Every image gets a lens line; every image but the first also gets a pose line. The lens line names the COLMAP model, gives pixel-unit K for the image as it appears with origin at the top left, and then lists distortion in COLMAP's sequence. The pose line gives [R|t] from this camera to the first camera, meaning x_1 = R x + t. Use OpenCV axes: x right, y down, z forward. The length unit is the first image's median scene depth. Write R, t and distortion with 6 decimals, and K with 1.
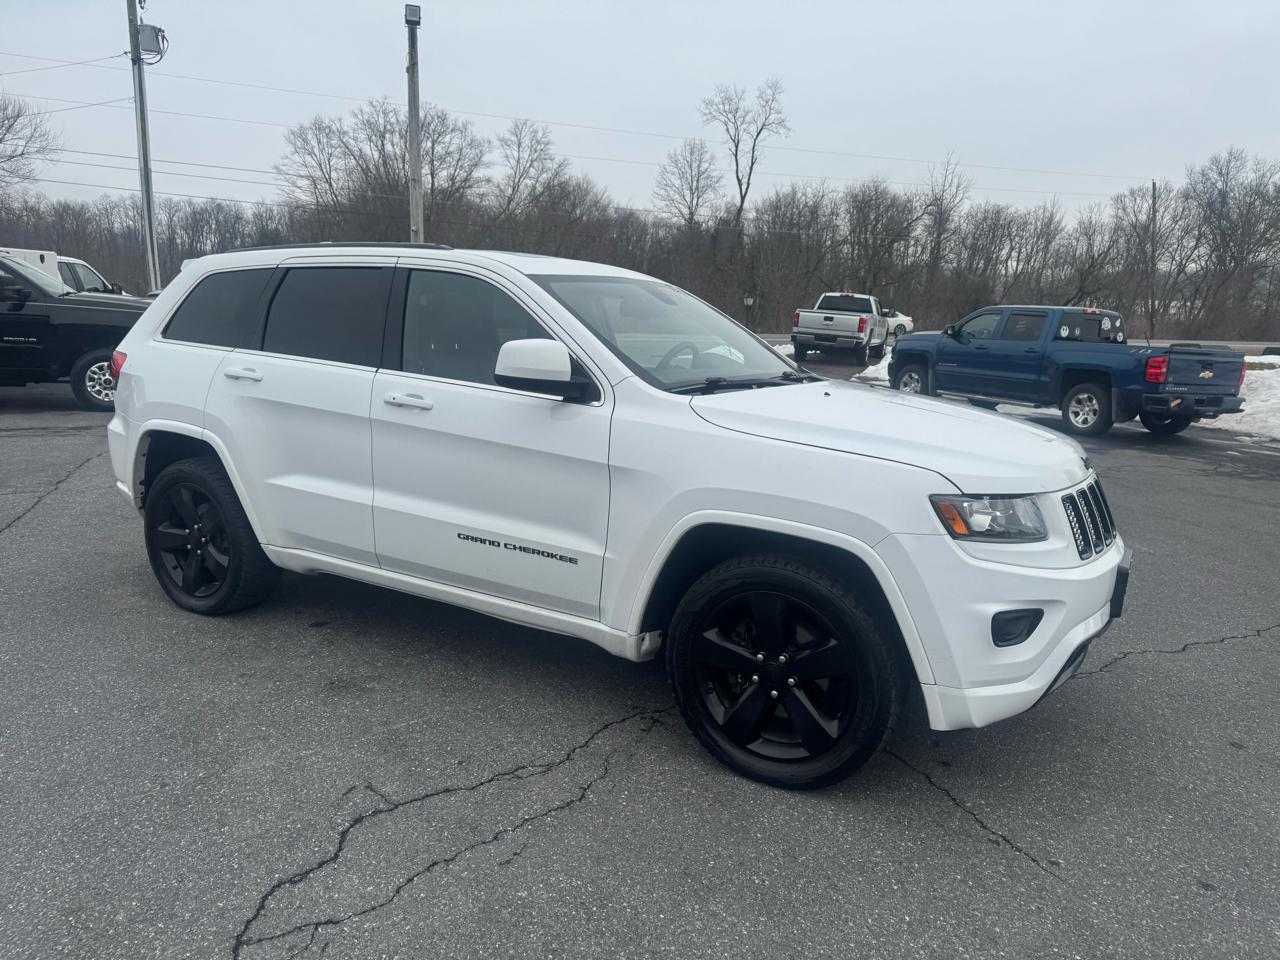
lens RADIAL K [[876.0, 0, 645.9], [0, 876.0, 493.8], [0, 0, 1]] dist [0.054179, -0.070073]
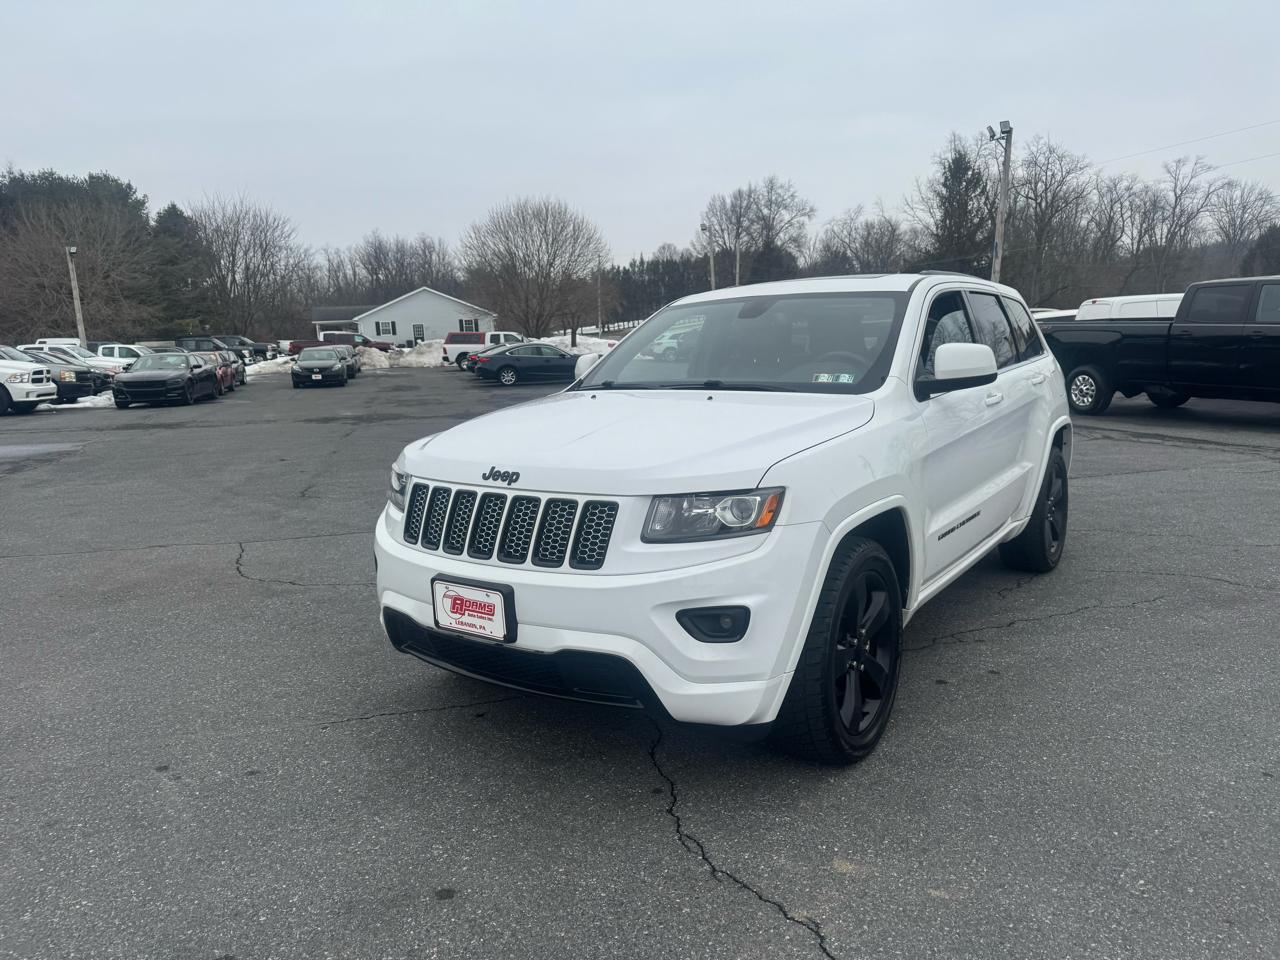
lens RADIAL K [[884.0, 0, 659.0], [0, 884.0, 477.4], [0, 0, 1]] dist [0.072331, -0.103627]
pose [[-0.051154, 0.119083, -0.991566, 1.240847], [-0.169879, 0.977359, 0.126140, -0.156616], [0.984136, 0.174898, -0.029766, 1.046737]]
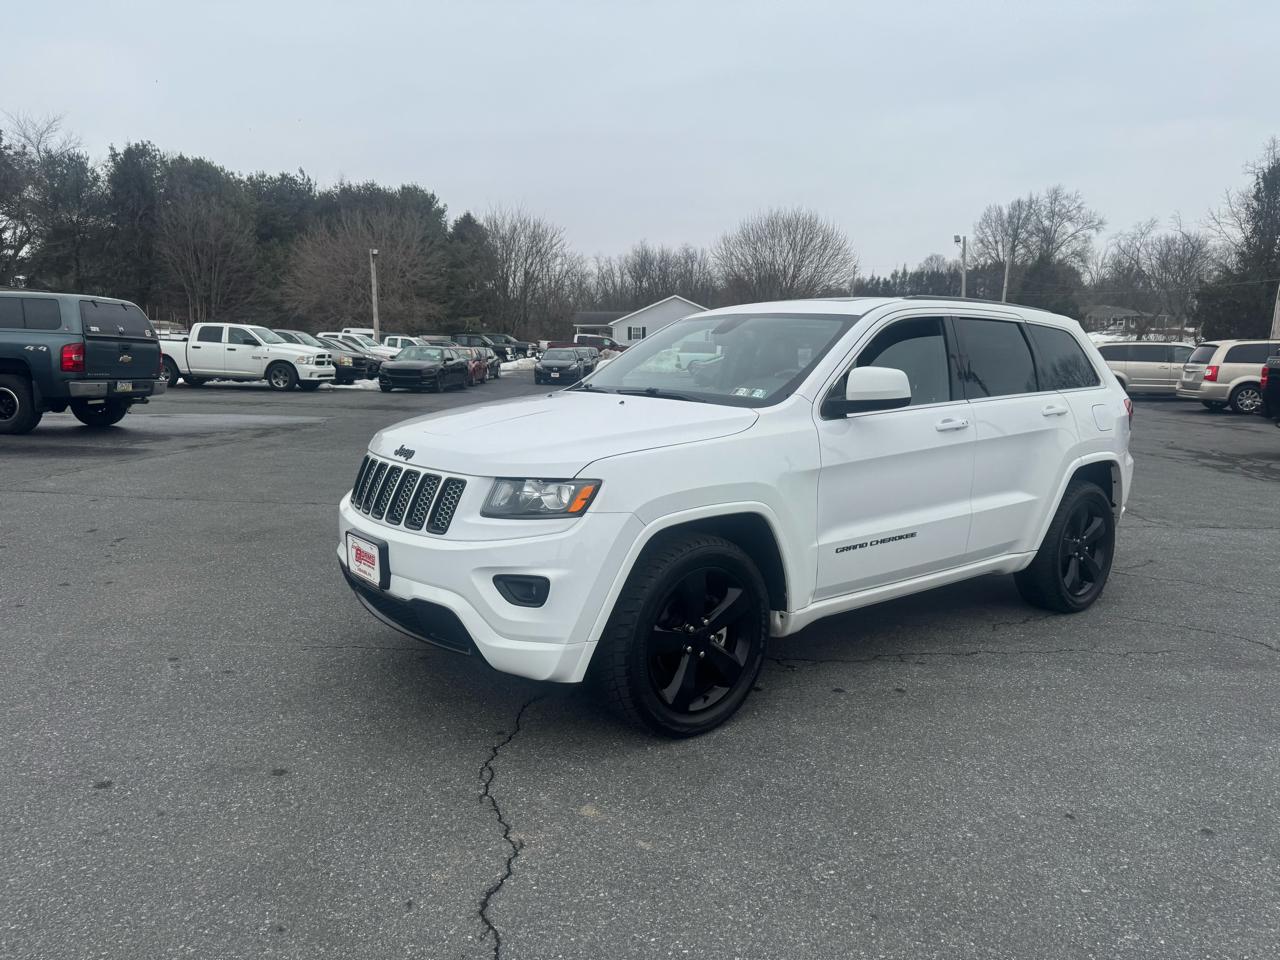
lens RADIAL K [[884.0, 0, 659.0], [0, 884.0, 477.4], [0, 0, 1]] dist [0.072331, -0.103627]
pose [[-0.320491, 0.091835, -0.942790, 1.282748], [-0.217074, 0.961683, 0.167467, -0.230952], [0.922044, 0.258327, -0.288275, 1.431800]]
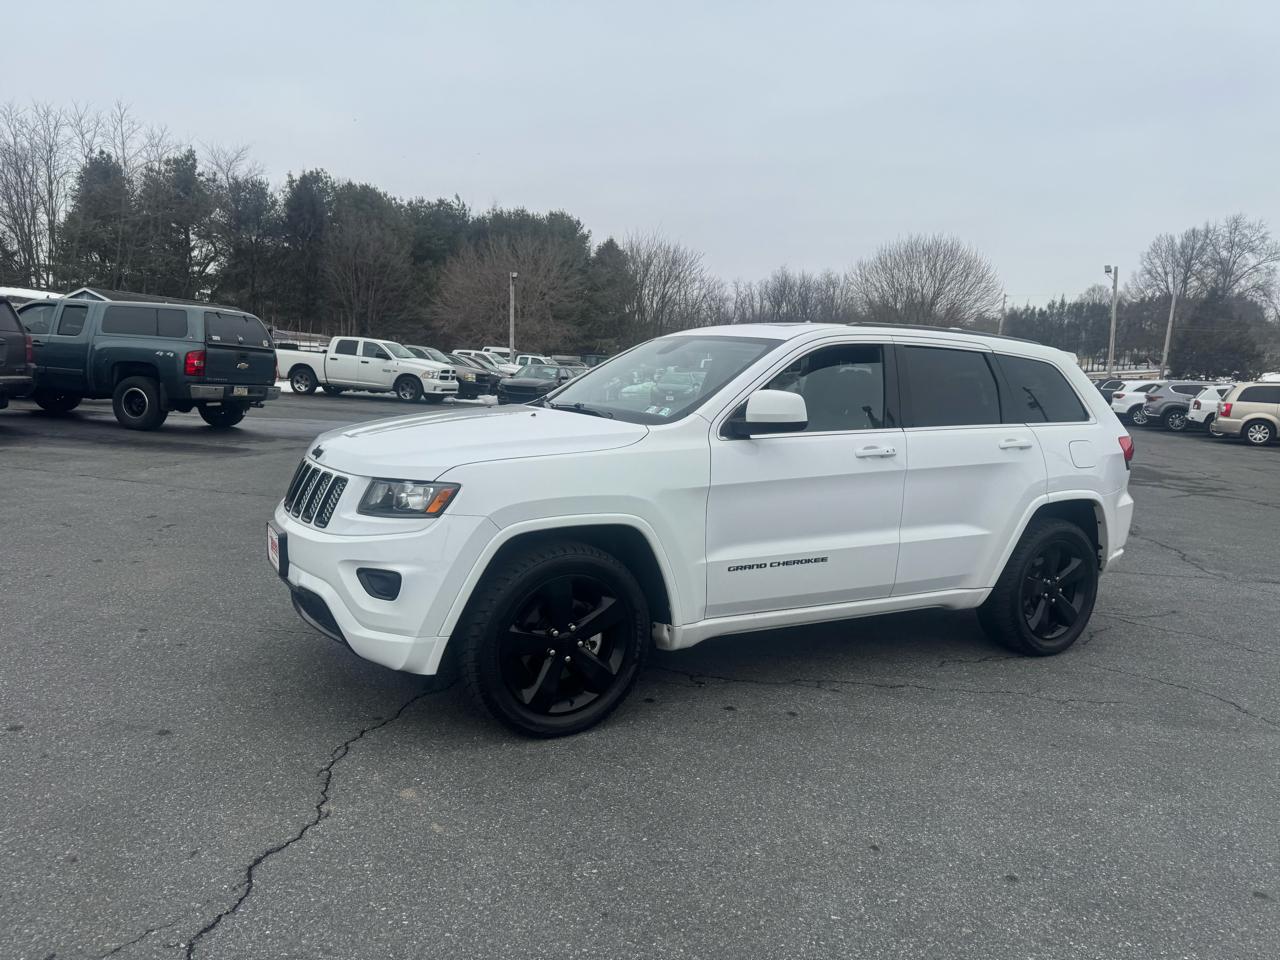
lens RADIAL K [[884.0, 0, 659.0], [0, 884.0, 477.4], [0, 0, 1]] dist [0.072331, -0.103627]
pose [[-0.458959, 0.047322, -0.887196, 1.207424], [-0.240868, 0.954555, 0.175520, -0.289419], [0.855184, 0.294253, -0.426704, 1.698179]]
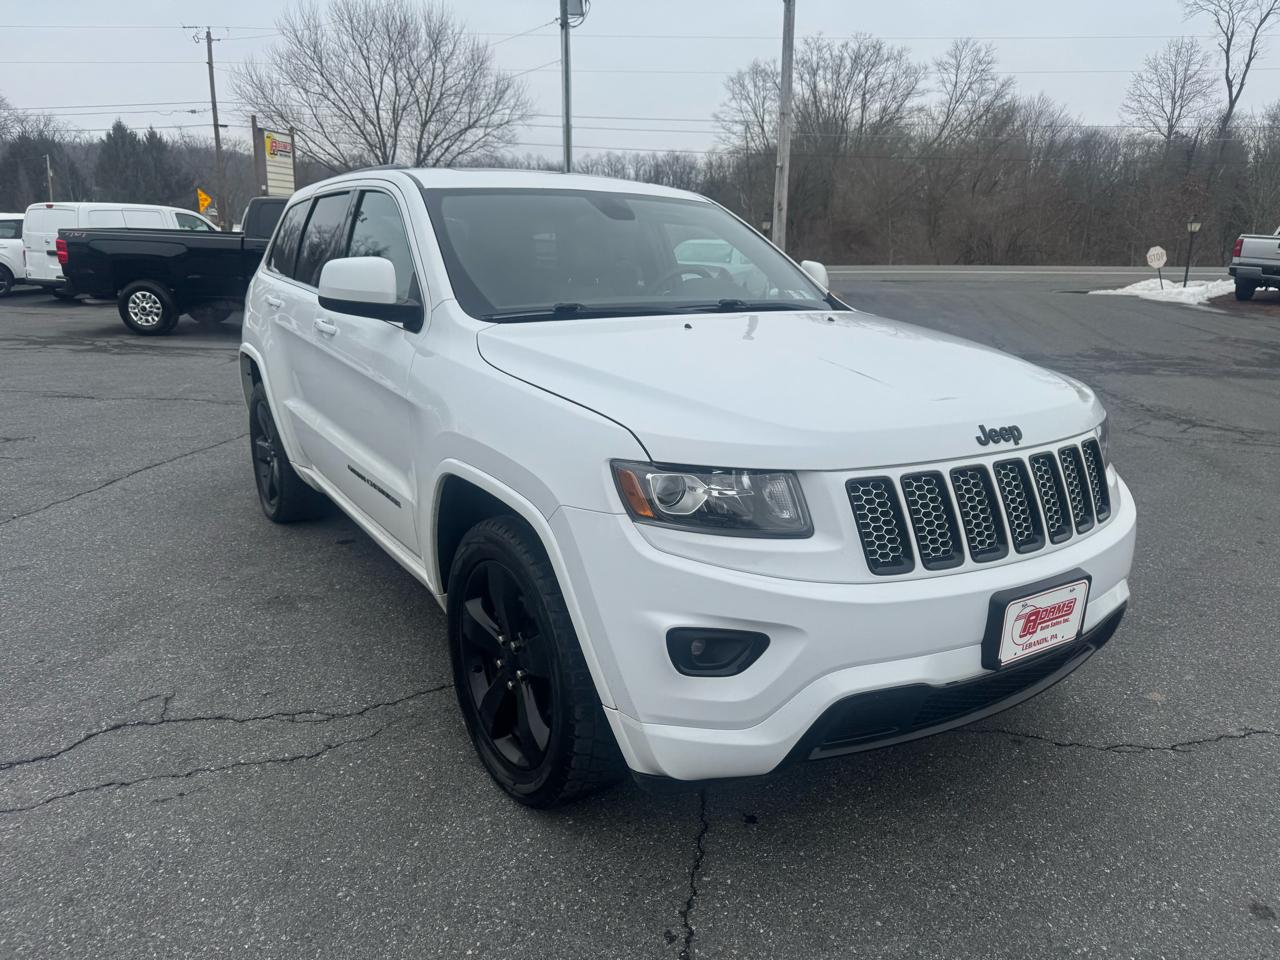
lens RADIAL K [[887.1, 0, 647.5], [0, 887.1, 478.4], [0, 0, 1]] dist [0.025602, -0.024643]
pose [[0.899408, 0.089727, -0.427802, 0.485180], [-0.069734, 0.995624, 0.062214, -0.022450], [0.431512, -0.026123, 0.901729, 0.245176]]
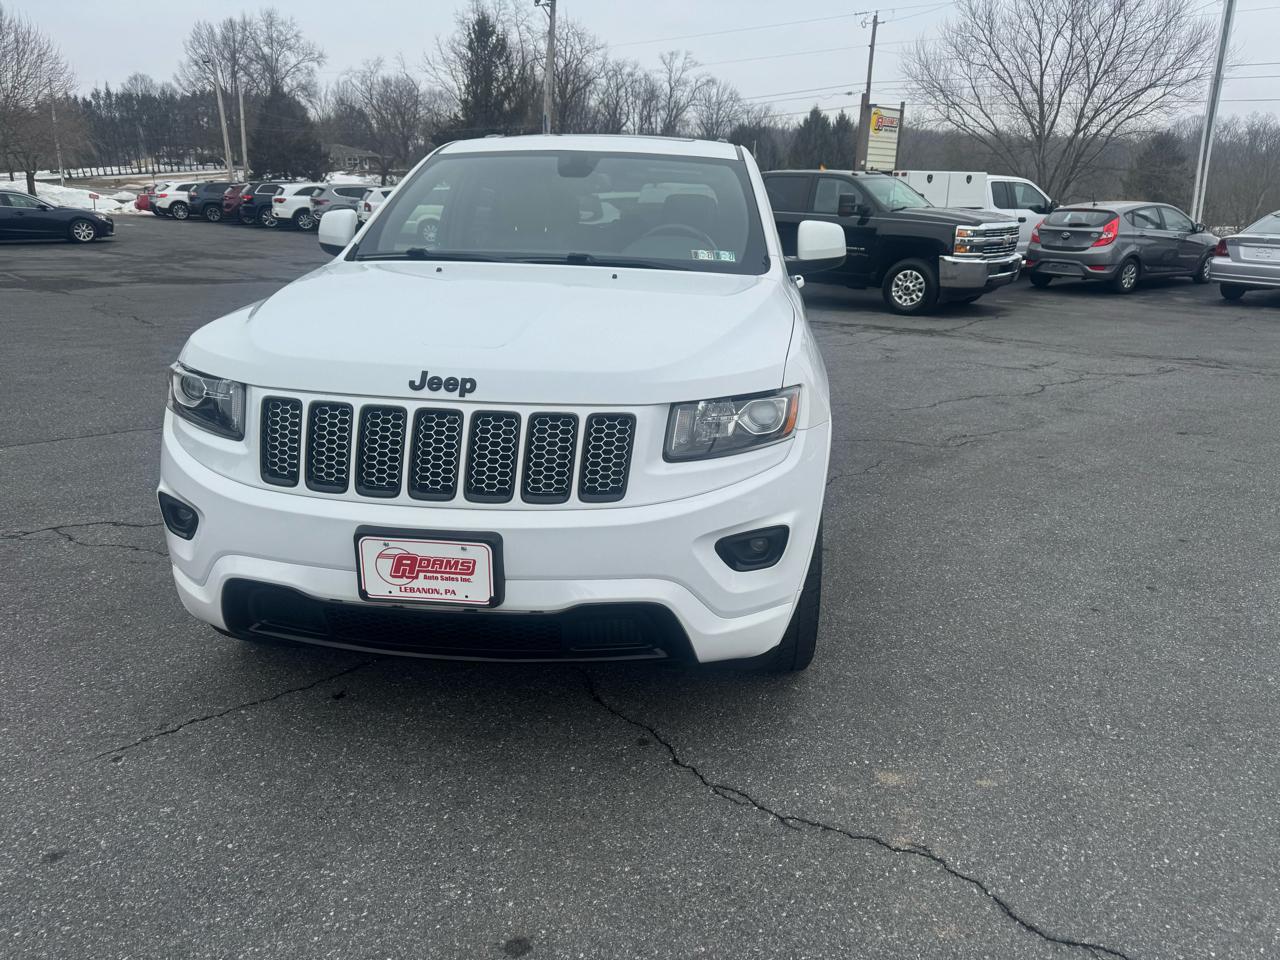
lens RADIAL K [[887.1, 0, 647.5], [0, 887.1, 478.4], [0, 0, 1]] dist [0.025602, -0.024643]
pose [[0.431354, 0.238487, -0.870091, 1.028938], [-0.184739, 0.967341, 0.173557, -0.097604], [0.883066, 0.085876, 0.461324, 0.731662]]
